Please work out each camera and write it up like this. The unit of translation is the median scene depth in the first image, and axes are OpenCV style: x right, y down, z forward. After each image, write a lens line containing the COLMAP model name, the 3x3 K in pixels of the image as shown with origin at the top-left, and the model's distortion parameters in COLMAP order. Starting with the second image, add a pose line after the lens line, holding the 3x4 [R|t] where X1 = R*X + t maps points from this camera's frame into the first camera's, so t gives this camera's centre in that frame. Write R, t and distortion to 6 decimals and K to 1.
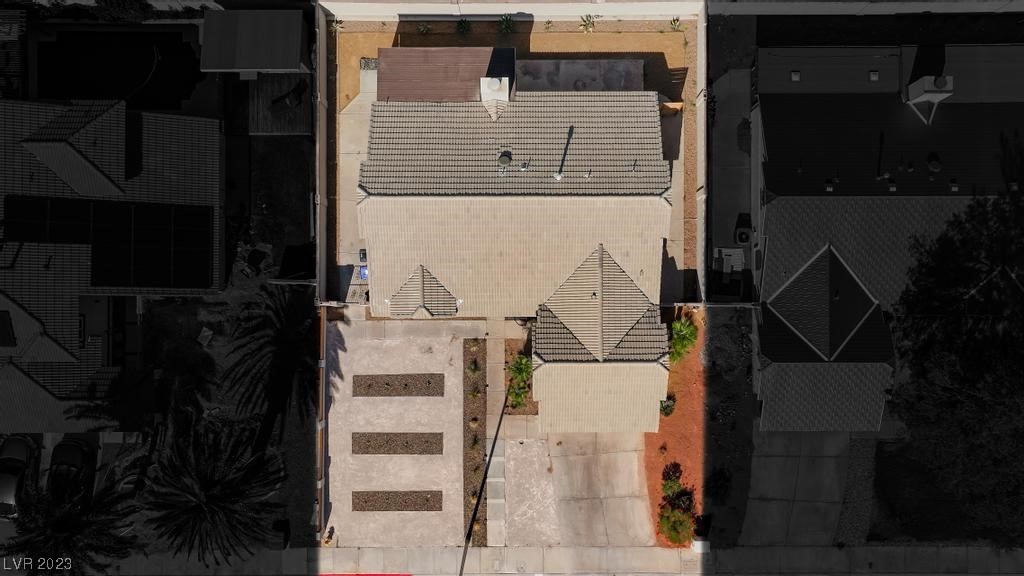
lens RADIAL K [[784.0, 0, 524.9], [0, 784.0, 287.7], [0, 0, 1]] dist [0.011818, 0.011388]
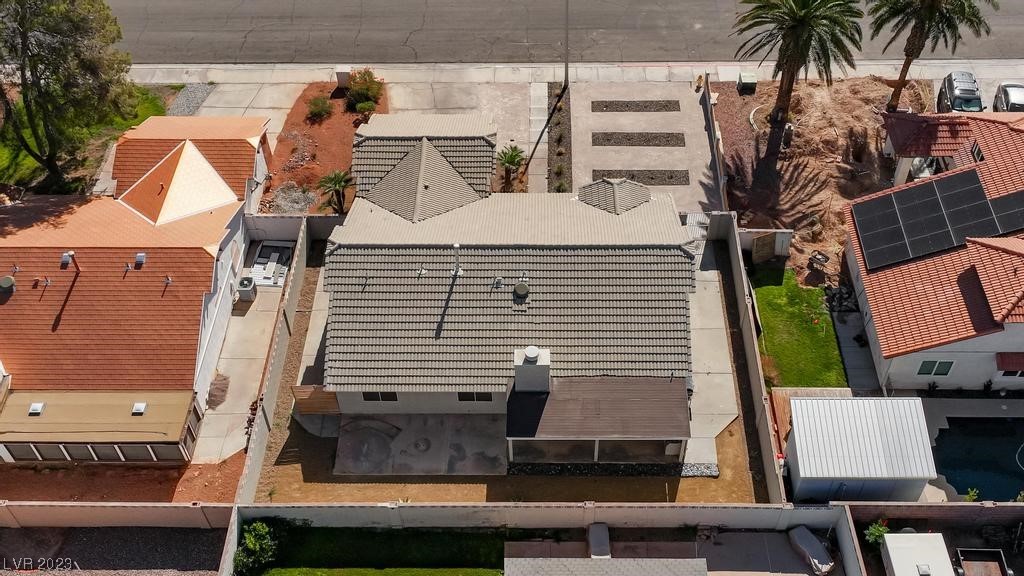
lens RADIAL K [[995.1, 0, 534.3], [0, 995.1, 336.3], [0, 0, 1]] dist [0.008855, 0.014737]
pose [[-0.999946, -0.006769, 0.007934, -0.047239], [0.010301, -0.759774, 0.650105, -0.862914], [0.001628, 0.650152, 0.759803, 0.228495]]
